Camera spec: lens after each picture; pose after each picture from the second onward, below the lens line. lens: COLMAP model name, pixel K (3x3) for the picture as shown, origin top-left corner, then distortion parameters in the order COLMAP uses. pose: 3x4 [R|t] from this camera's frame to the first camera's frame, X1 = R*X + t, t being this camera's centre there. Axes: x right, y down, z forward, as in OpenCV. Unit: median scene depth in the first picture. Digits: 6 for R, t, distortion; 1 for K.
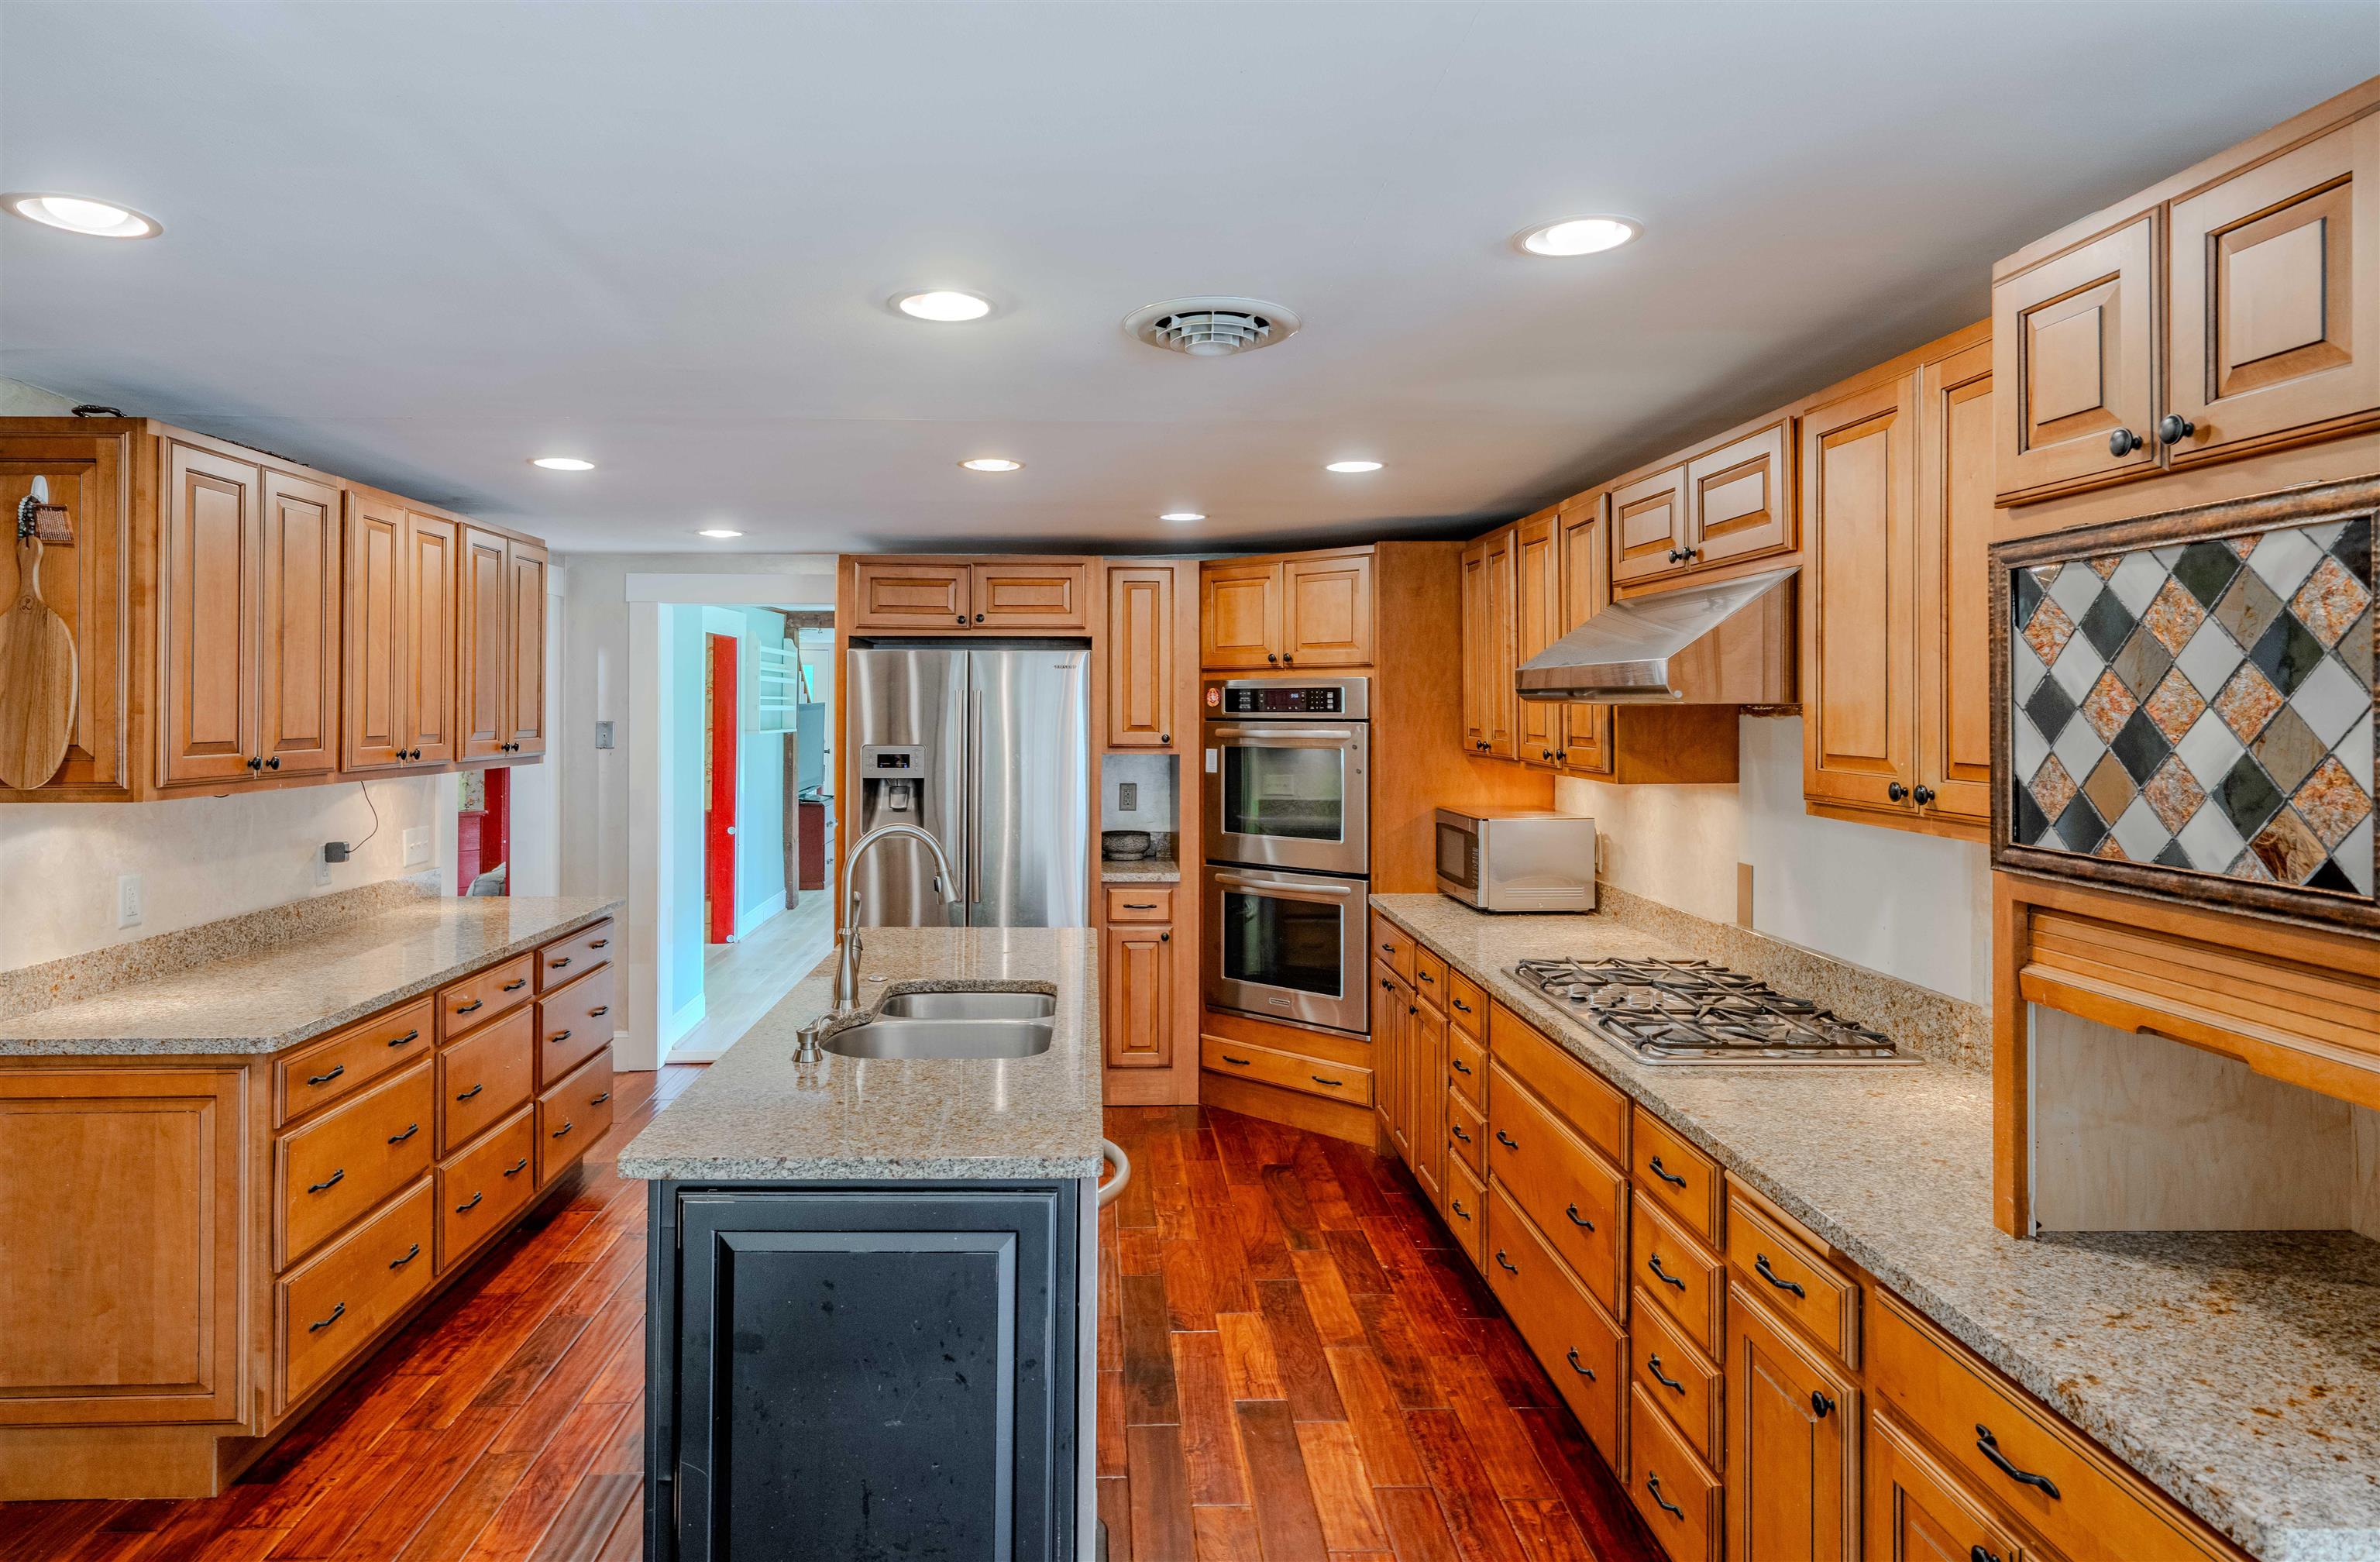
lens RADIAL K [[1346.6, 0, 1126.1], [0, 1346.6, 695.3], [0, 0, 1]] dist [0.002985, -0.000231]
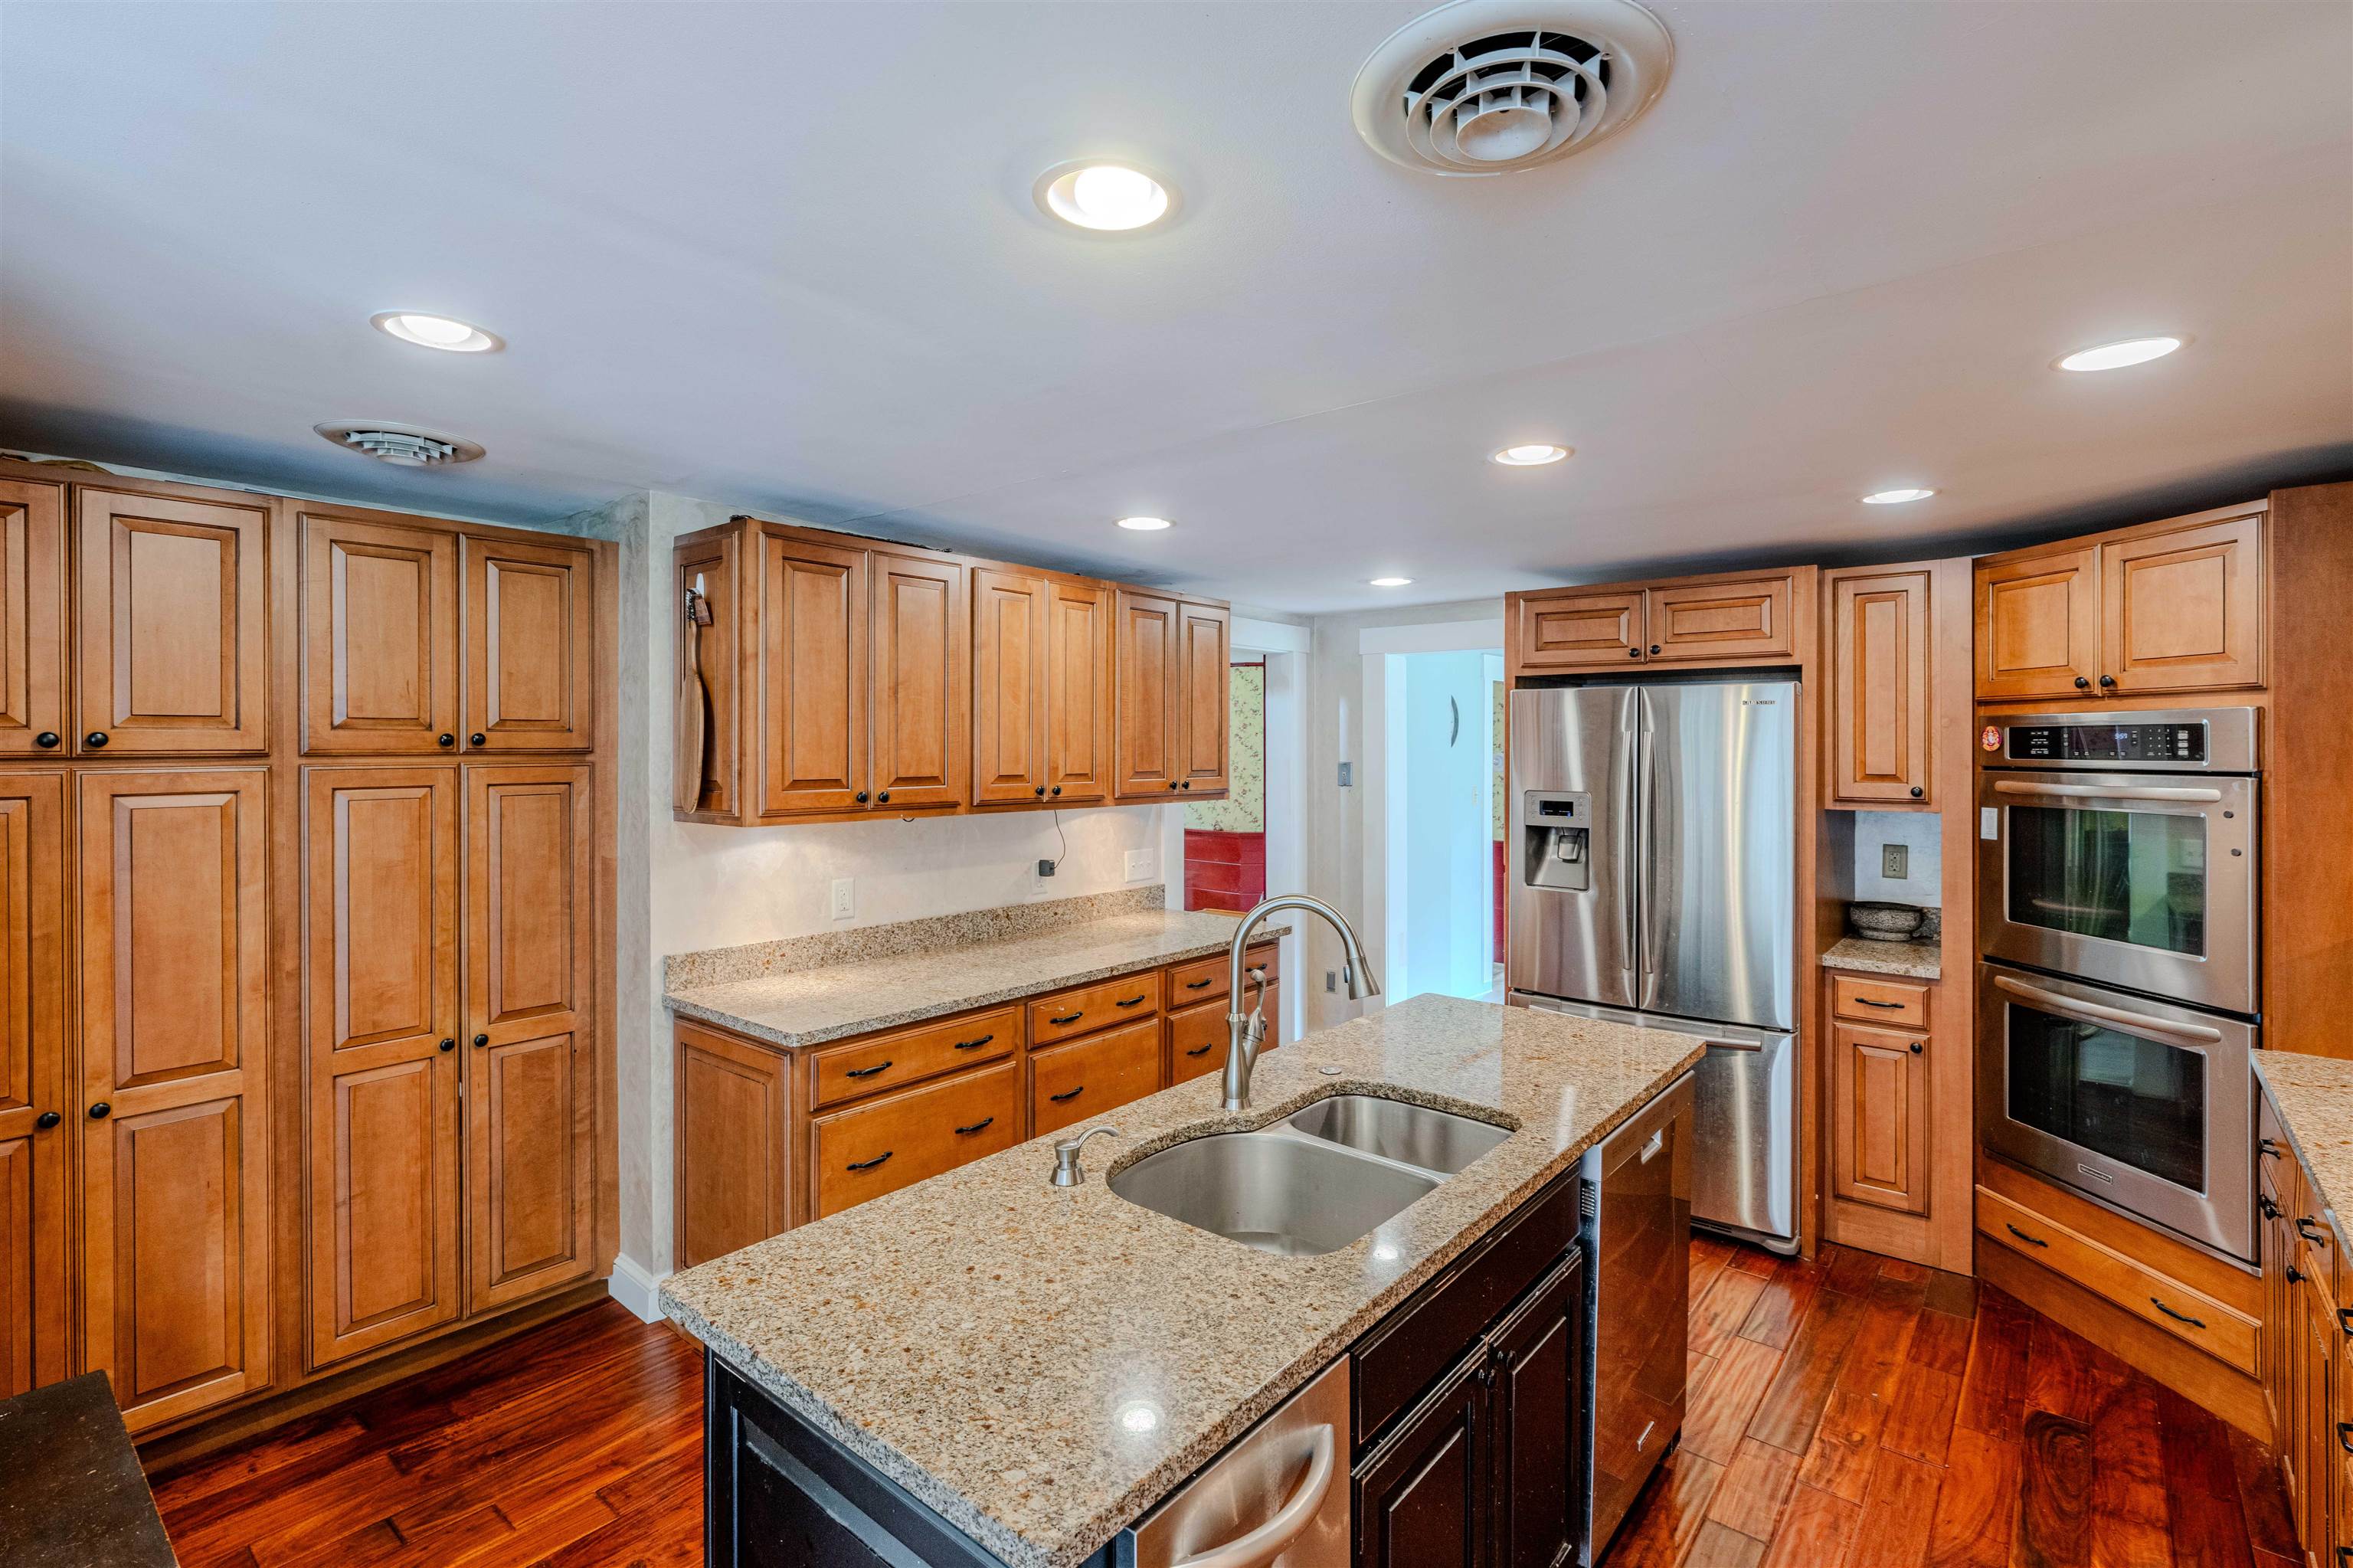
lens RADIAL K [[1079.2, 0, 1201.7], [0, 1079.2, 741.9], [0, 0, 1]] dist [0.000895, -0.000552]
pose [[0.759158, -0.001875, -0.650904, 0.126437], [0.004527, 0.999987, 0.002399, -0.000140], [0.650891, -0.004767, 0.759156, 0.271519]]
